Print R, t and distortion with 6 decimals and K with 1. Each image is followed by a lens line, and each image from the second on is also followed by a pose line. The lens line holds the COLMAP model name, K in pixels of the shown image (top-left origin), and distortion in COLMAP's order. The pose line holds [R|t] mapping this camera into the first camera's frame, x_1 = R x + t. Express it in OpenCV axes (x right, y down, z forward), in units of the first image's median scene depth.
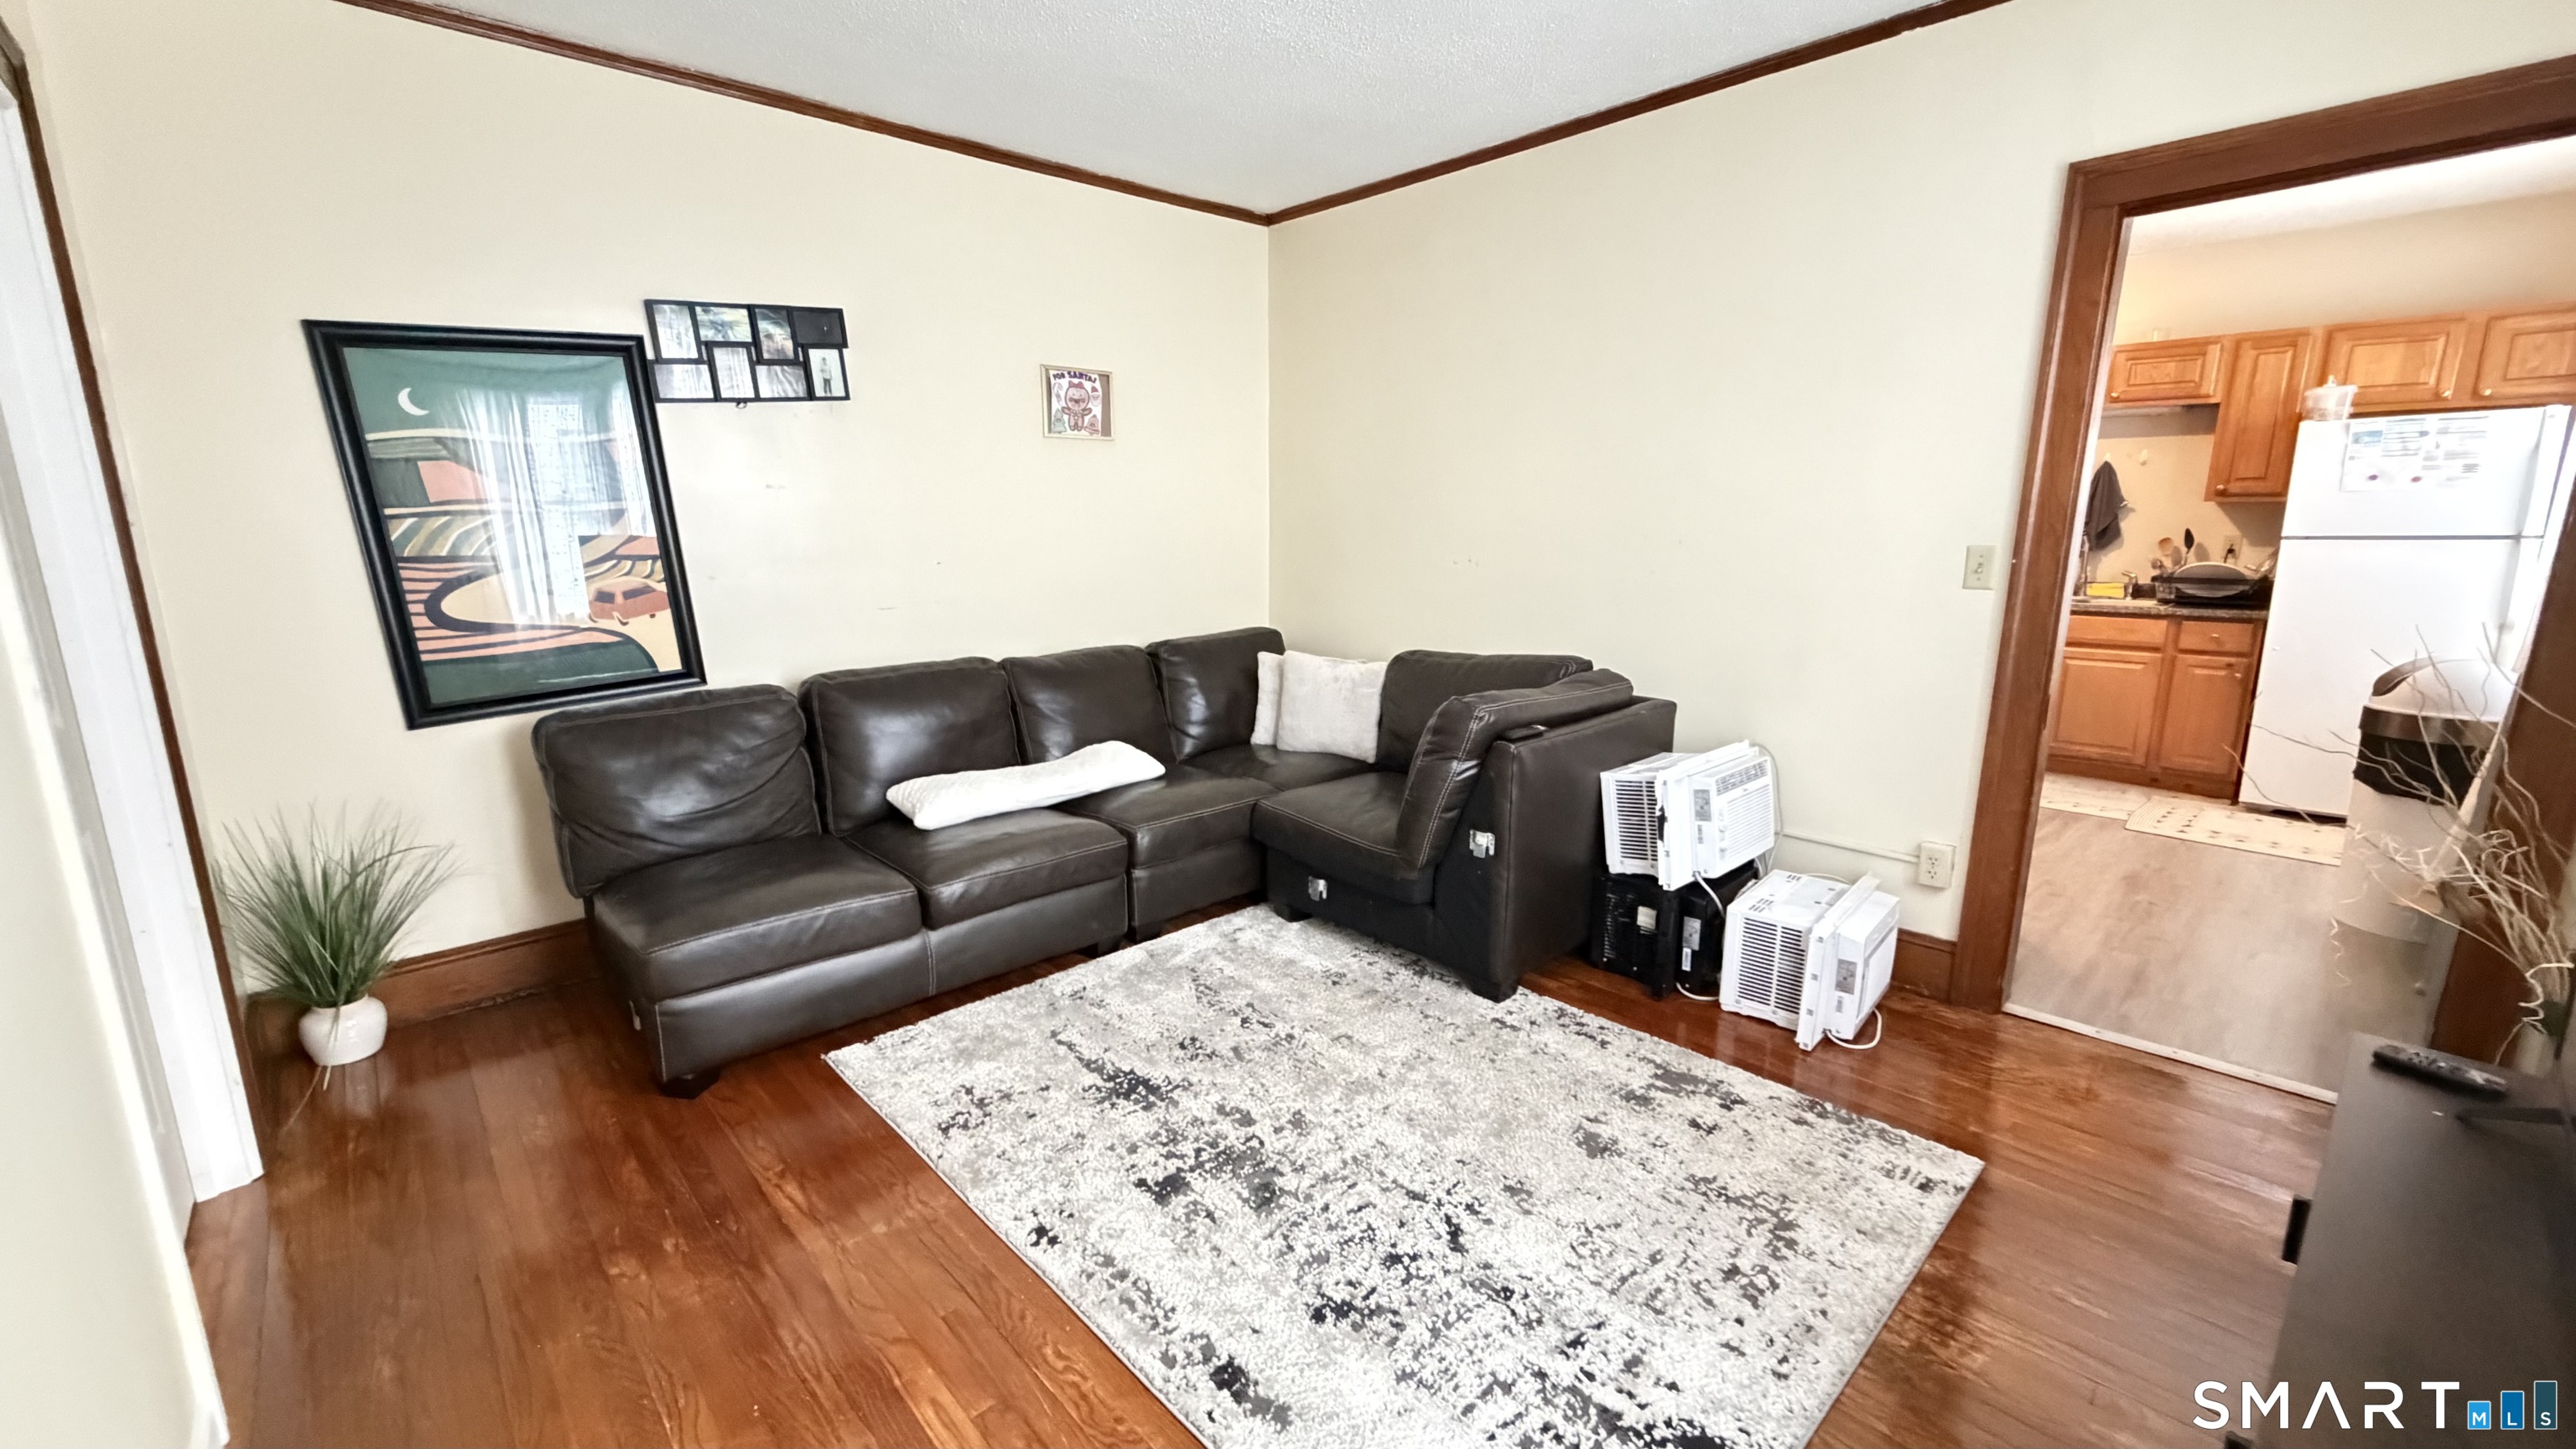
lens RADIAL K [[1020.6, 0, 1282.1], [0, 1020.6, 714.8], [0, 0, 1]] dist [0.000219, -0.000059]
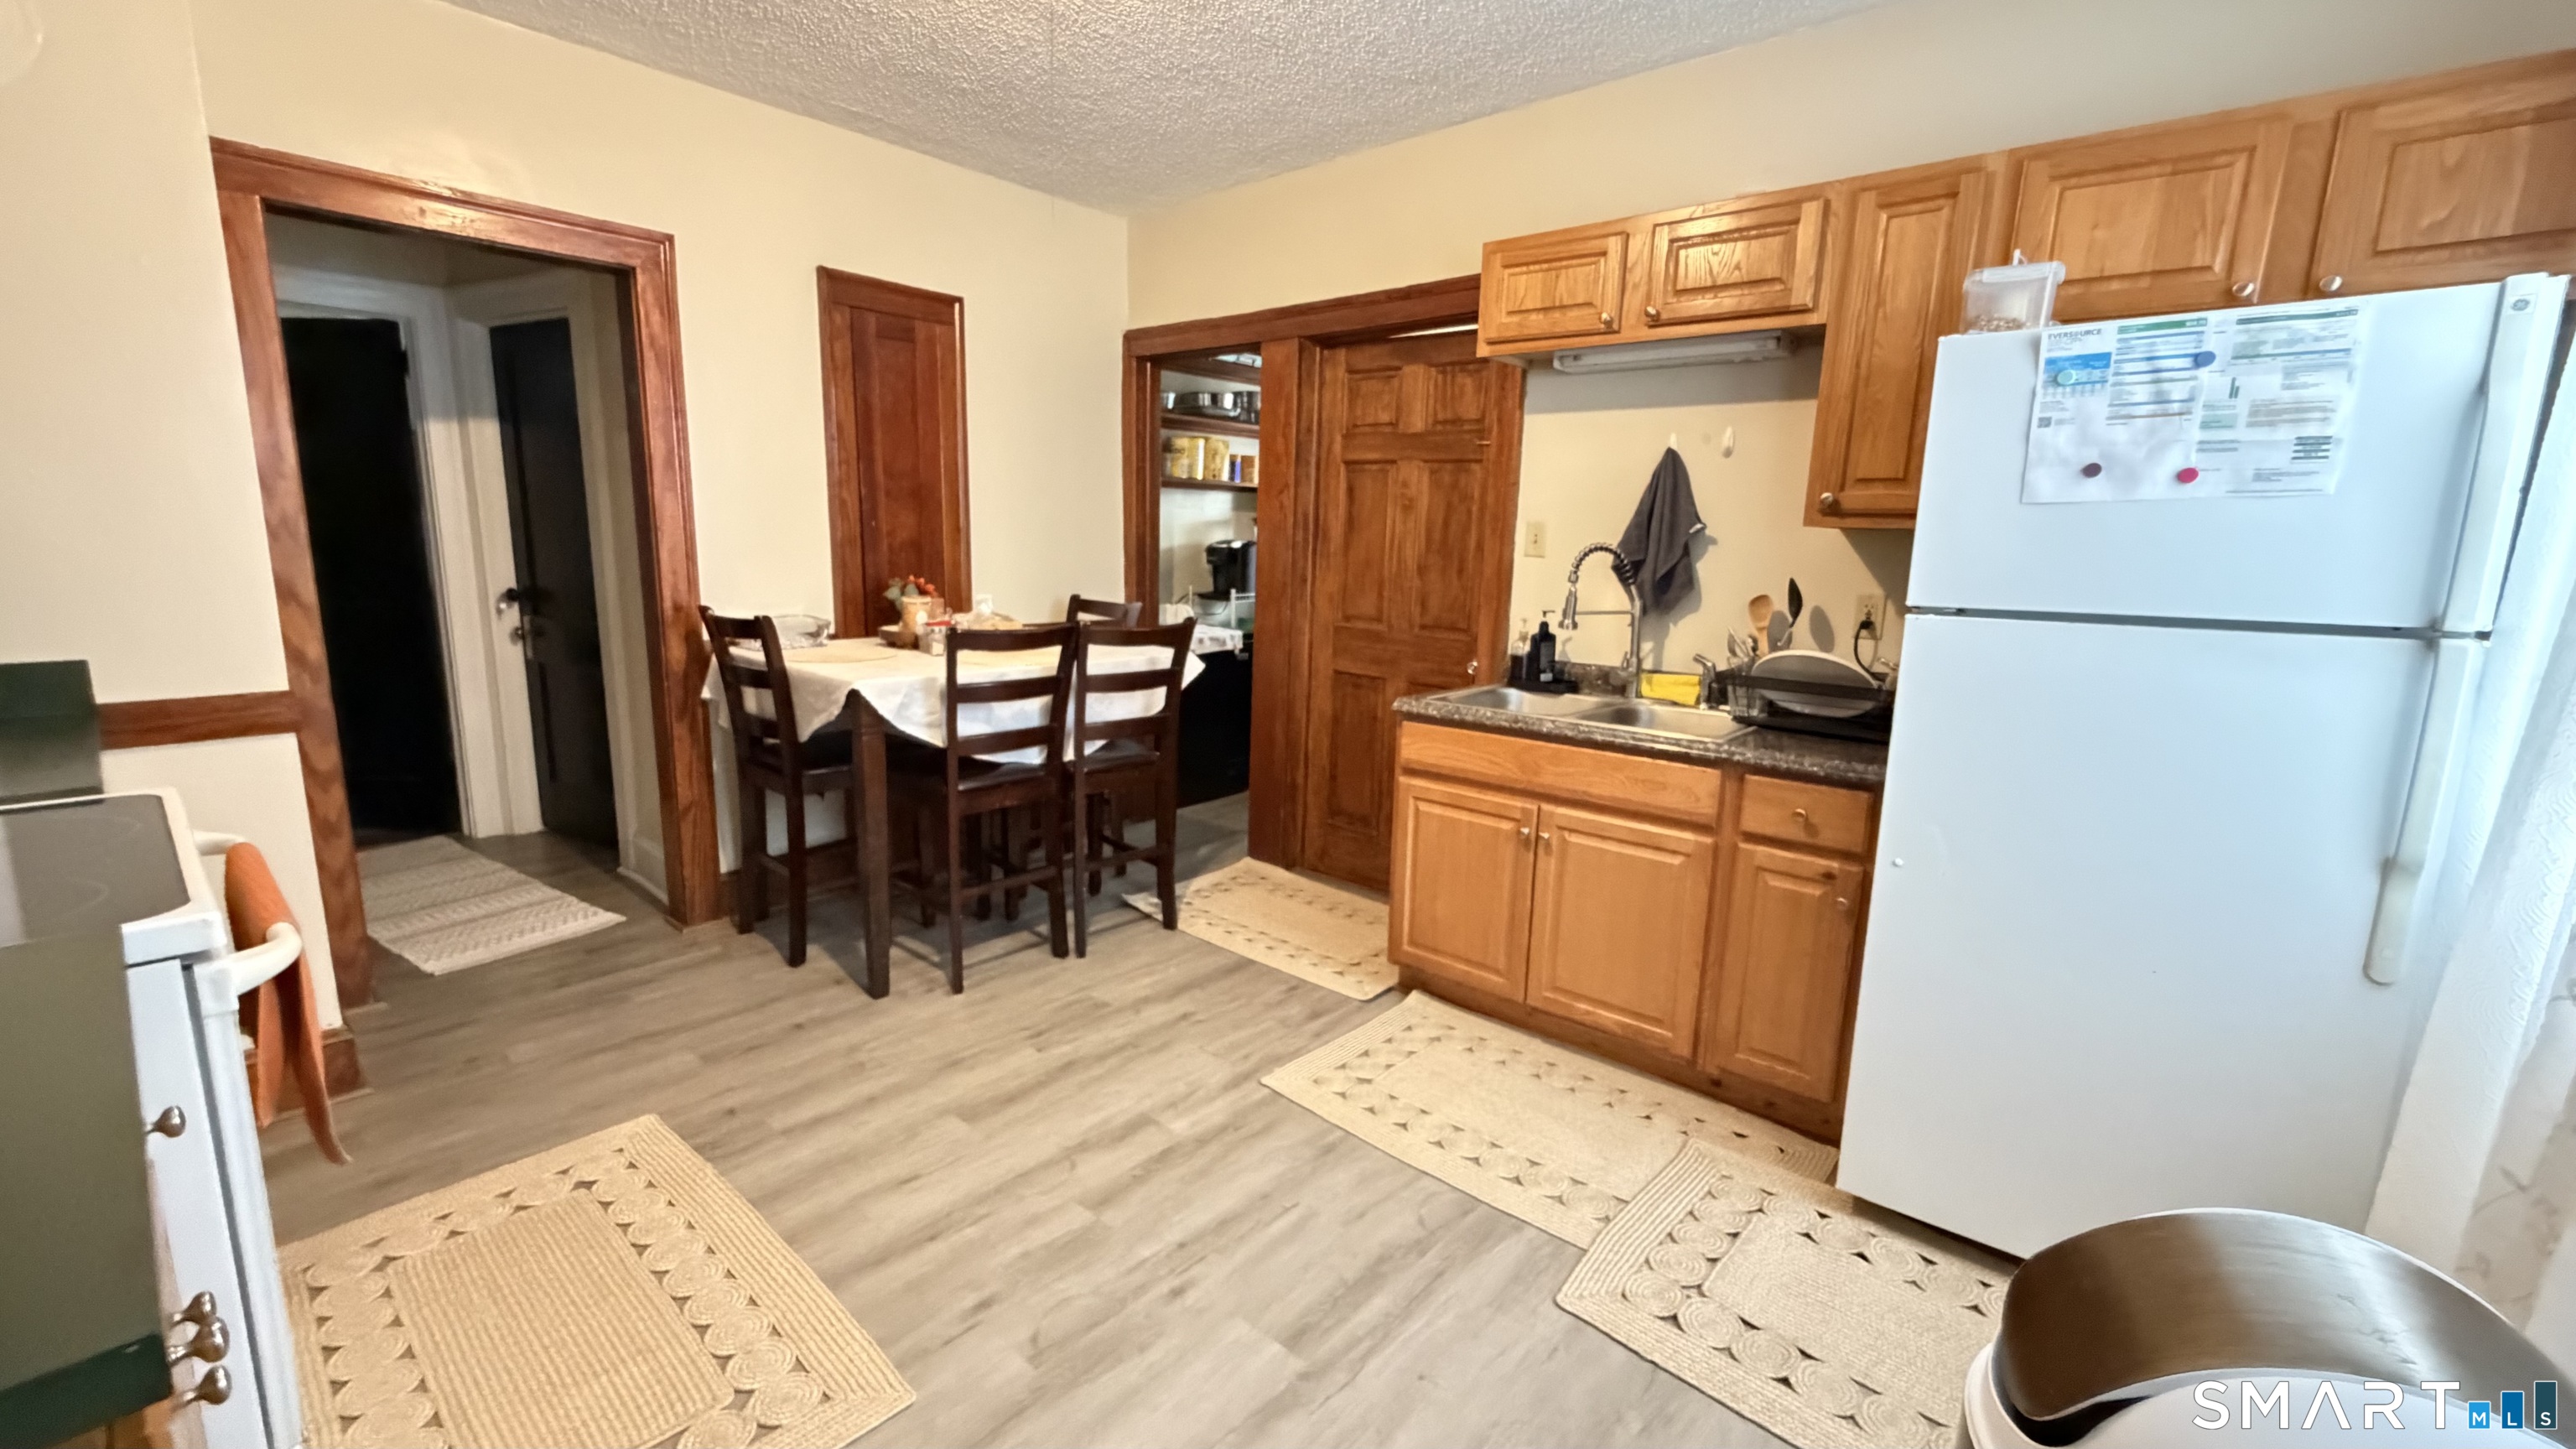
lens RADIAL K [[1020.6, 0, 1285.0], [0, 1020.6, 710.7], [0, 0, 1]] dist [0.000219, -0.000059]
pose [[0.993750, 0.017289, 0.110284, 0.657457], [-0.015042, 0.999663, -0.021173, -0.114741], [-0.110613, 0.019382, 0.993675, 0.589337]]
